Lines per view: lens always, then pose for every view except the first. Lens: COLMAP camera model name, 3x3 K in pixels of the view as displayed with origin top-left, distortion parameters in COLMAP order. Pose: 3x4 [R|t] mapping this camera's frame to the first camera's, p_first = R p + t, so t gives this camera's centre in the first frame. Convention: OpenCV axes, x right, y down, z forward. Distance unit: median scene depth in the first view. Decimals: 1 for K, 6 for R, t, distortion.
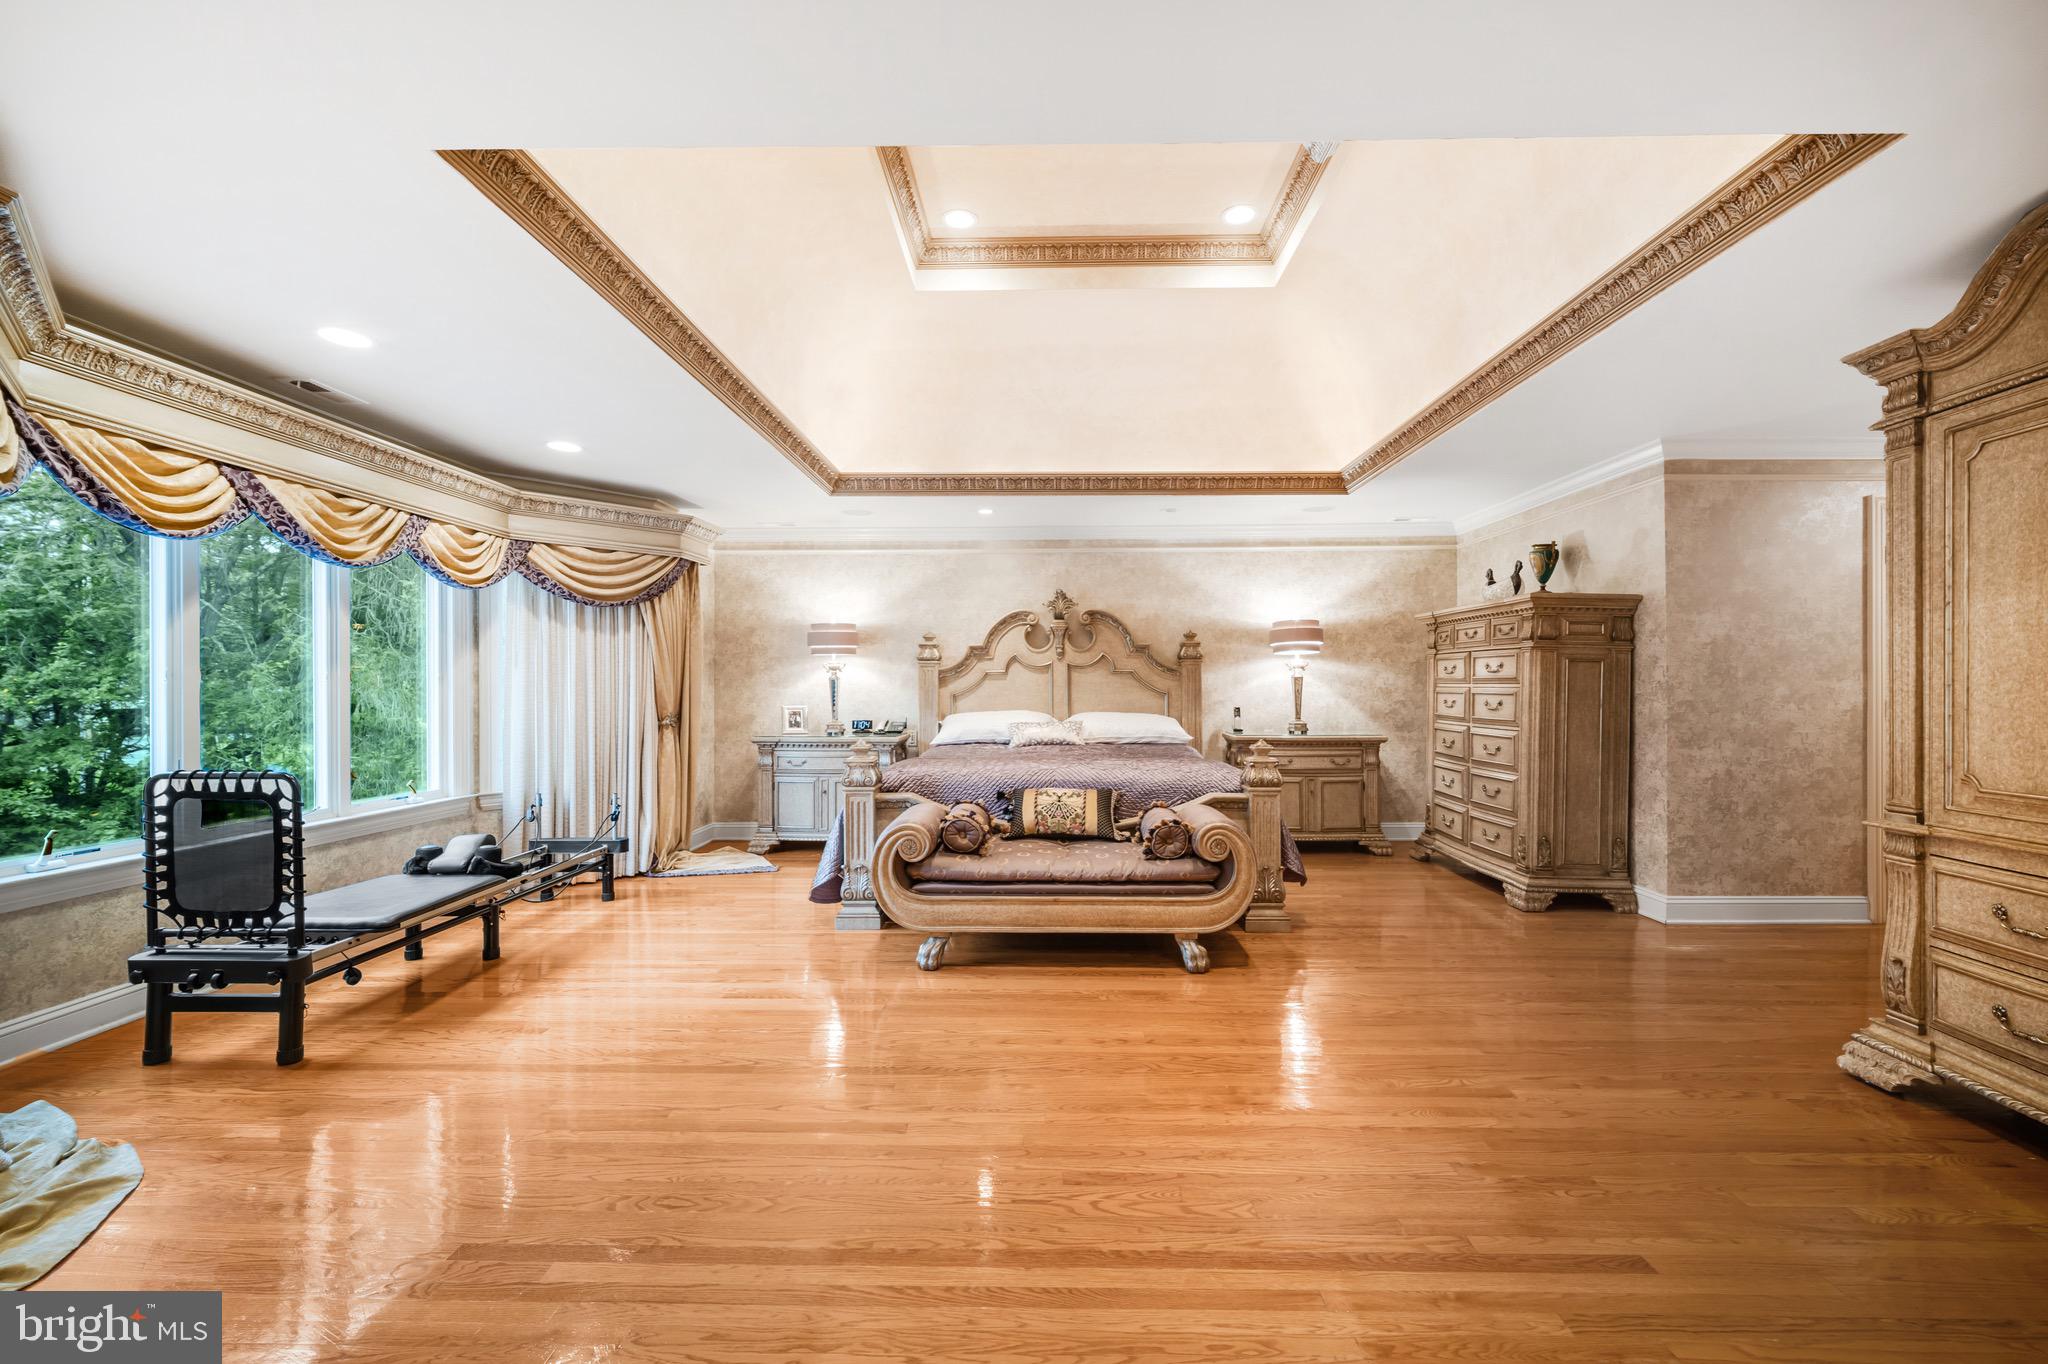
lens RADIAL K [[848.6, 0, 1026.3], [0, 848.6, 684.9], [0, 0, 1]] dist [0.002832, -0.000052]
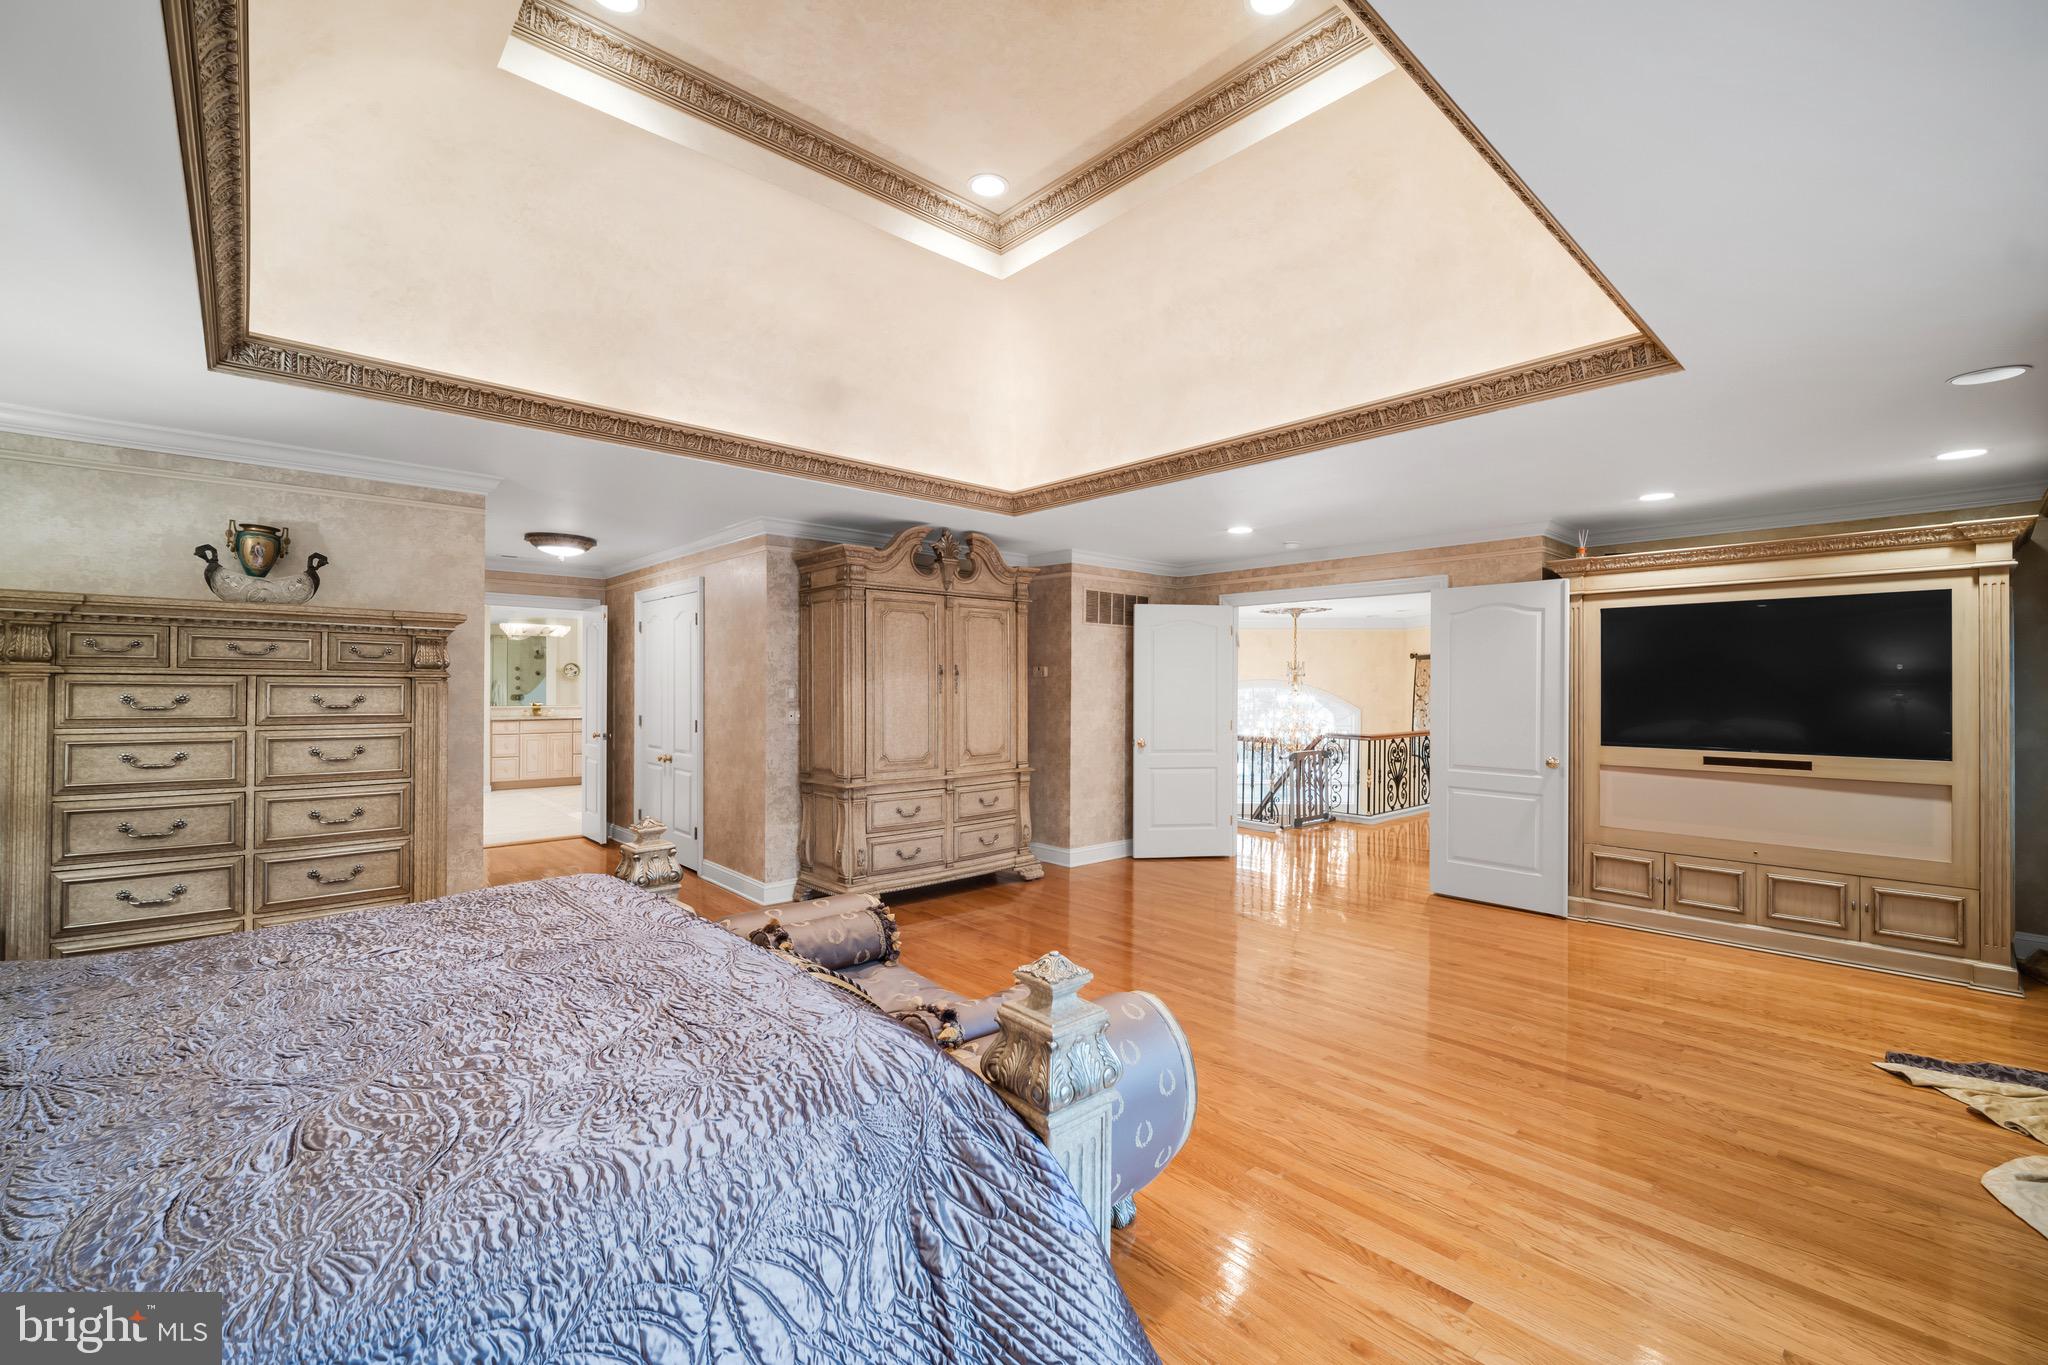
lens RADIAL K [[848.6, 0, 1021.3], [0, 848.6, 689.3], [0, 0, 1]] dist [0.002832, -0.000052]
pose [[-0.682079, -0.001402, 0.731278, -0.779463], [-0.002169, 0.999998, -0.000105, -0.068978], [-0.731276, -0.001658, -0.682080, 2.252511]]
